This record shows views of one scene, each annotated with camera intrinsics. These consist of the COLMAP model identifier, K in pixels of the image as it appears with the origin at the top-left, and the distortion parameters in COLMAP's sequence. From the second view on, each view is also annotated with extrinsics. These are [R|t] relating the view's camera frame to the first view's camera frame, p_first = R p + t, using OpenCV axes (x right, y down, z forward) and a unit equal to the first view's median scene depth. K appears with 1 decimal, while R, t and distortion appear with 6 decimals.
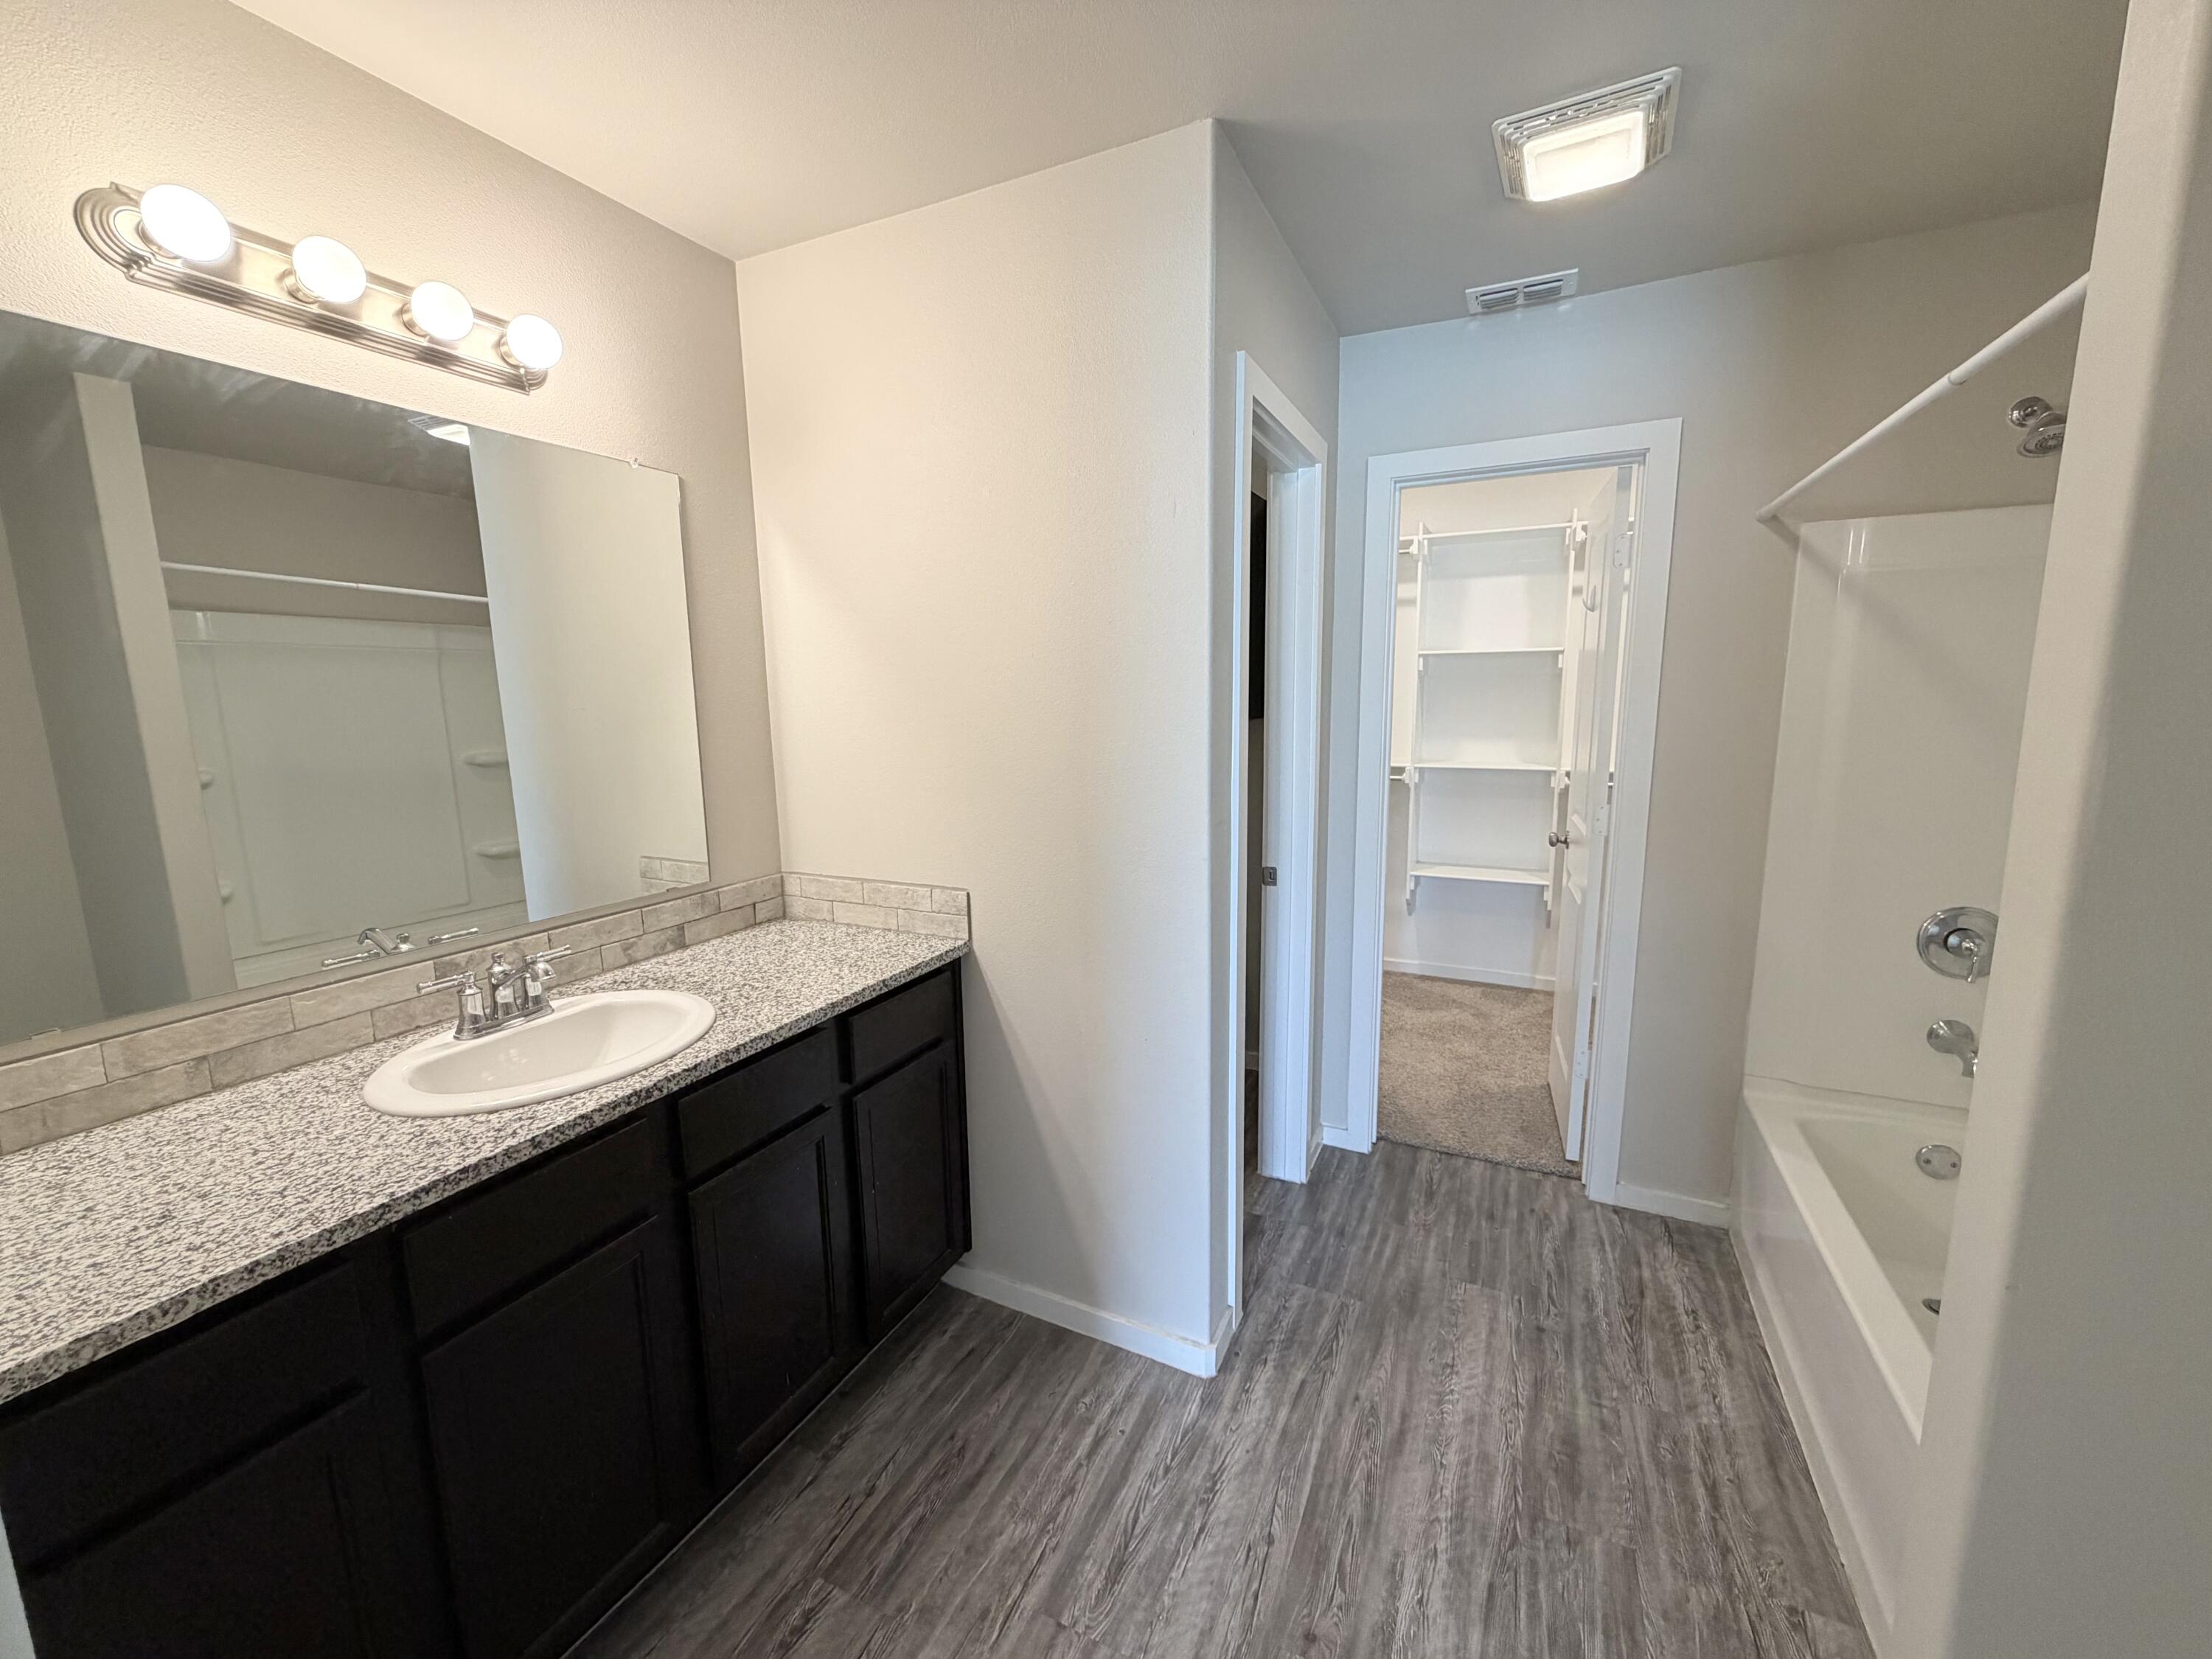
lens RADIAL K [[882.4, 0, 1094.1], [0, 882.4, 833.6], [0, 0, 1]] dist [0.000421, 0.000218]
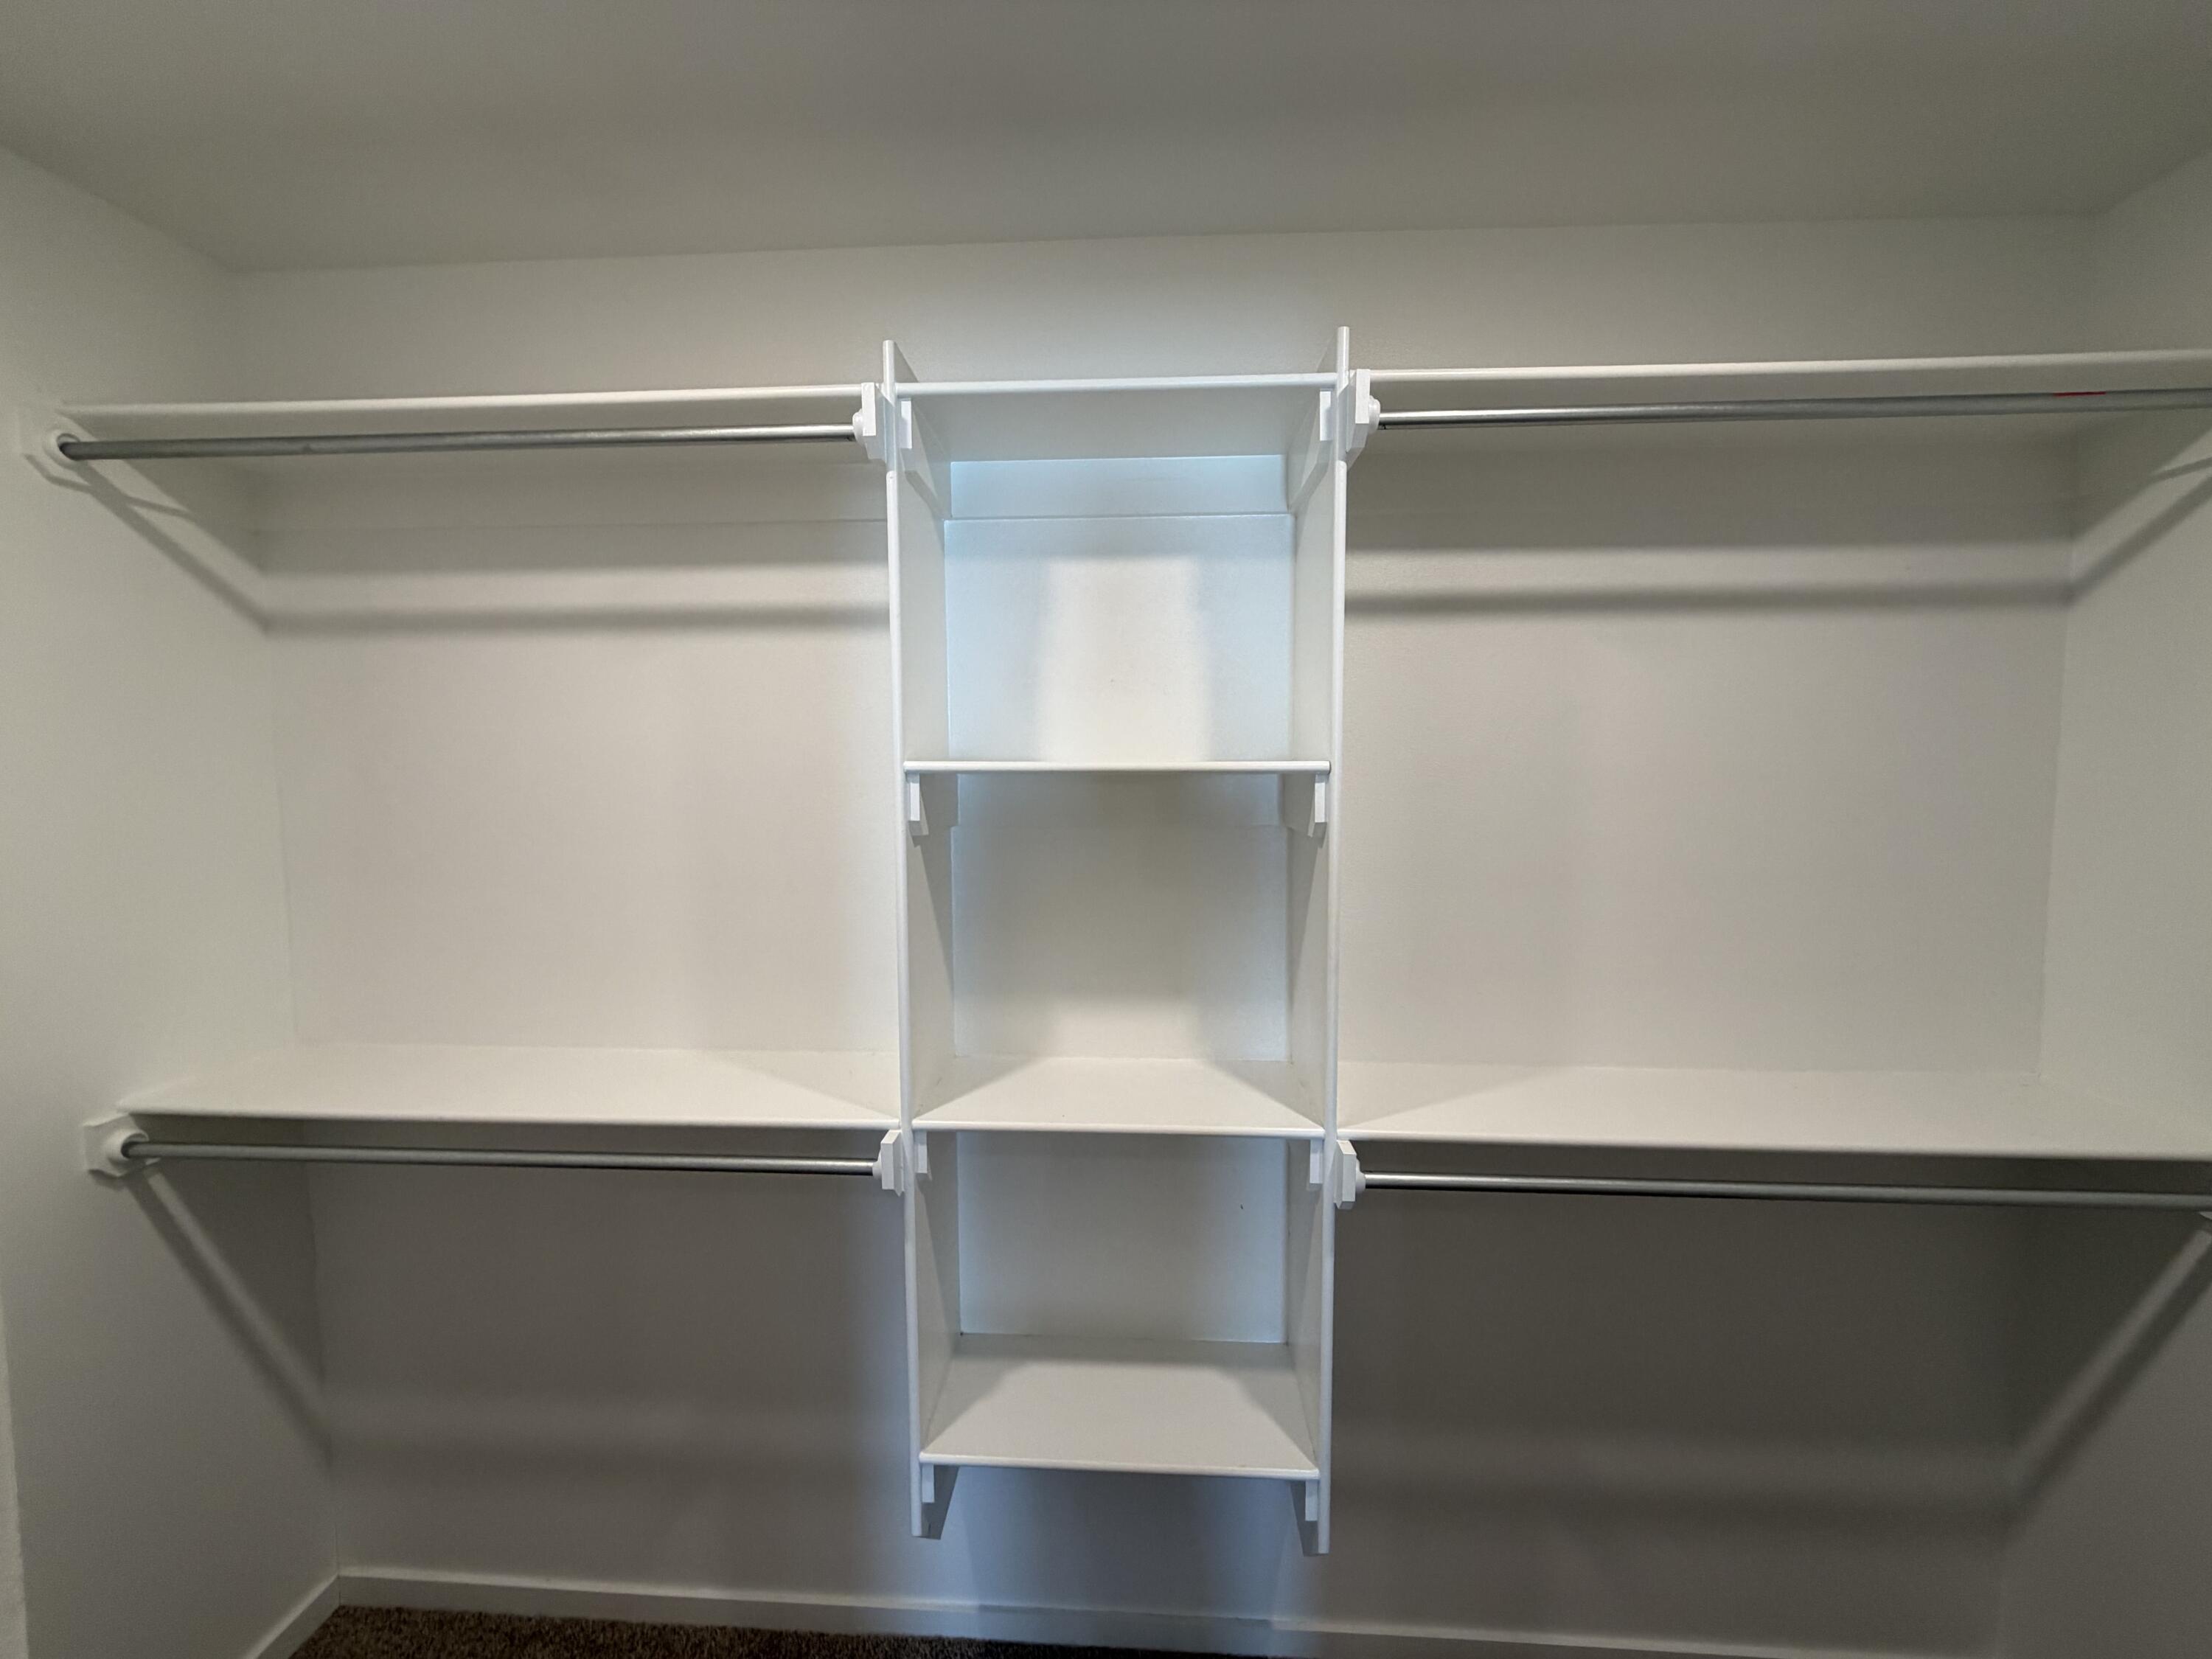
lens RADIAL K [[882.4, 0, 1104.4], [0, 882.4, 824.7], [0, 0, 1]] dist [0.000421, 0.000218]
pose [[0.915208, -0.014123, 0.402735, 0.310167], [0.050779, 0.995461, -0.080487, -0.158619], [-0.399770, 0.094113, 0.911771, 0.699643]]
